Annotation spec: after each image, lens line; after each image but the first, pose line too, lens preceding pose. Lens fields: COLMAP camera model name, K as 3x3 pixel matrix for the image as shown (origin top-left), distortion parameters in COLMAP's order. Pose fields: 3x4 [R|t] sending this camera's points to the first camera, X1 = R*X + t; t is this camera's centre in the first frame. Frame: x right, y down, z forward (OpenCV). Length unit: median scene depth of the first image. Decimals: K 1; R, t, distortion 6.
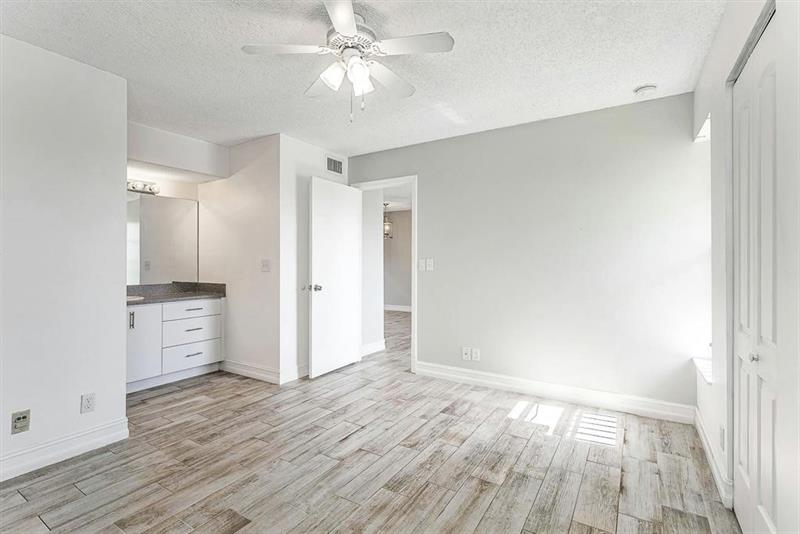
lens RADIAL K [[360.7, 0, 395.5], [0, 360.7, 265.3], [0, 0, 1]] dist [0.001639, -0.001136]
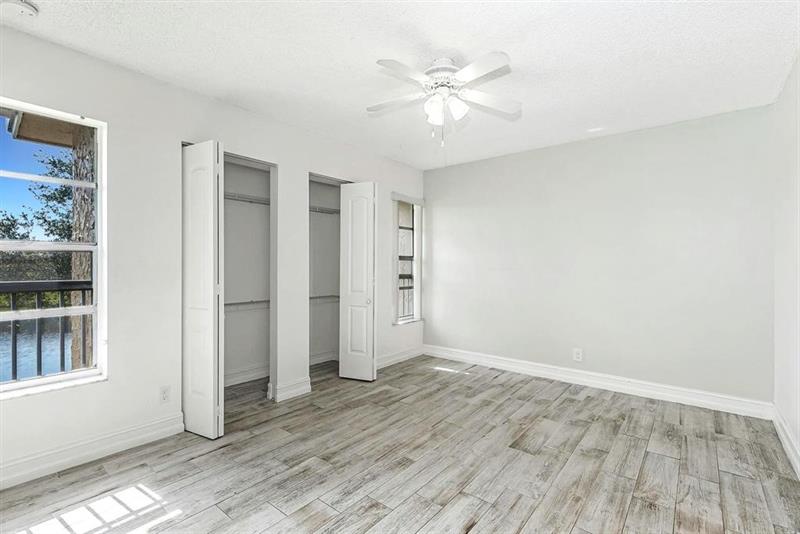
lens RADIAL K [[360.7, 0, 399.9], [0, 360.7, 261.8], [0, 0, 1]] dist [0.001639, -0.001136]
pose [[-0.994699, -0.000744, 0.102830, -0.093010], [-0.000957, 0.999998, -0.002020, -0.015749], [-0.102828, -0.002108, -0.994697, 1.949139]]
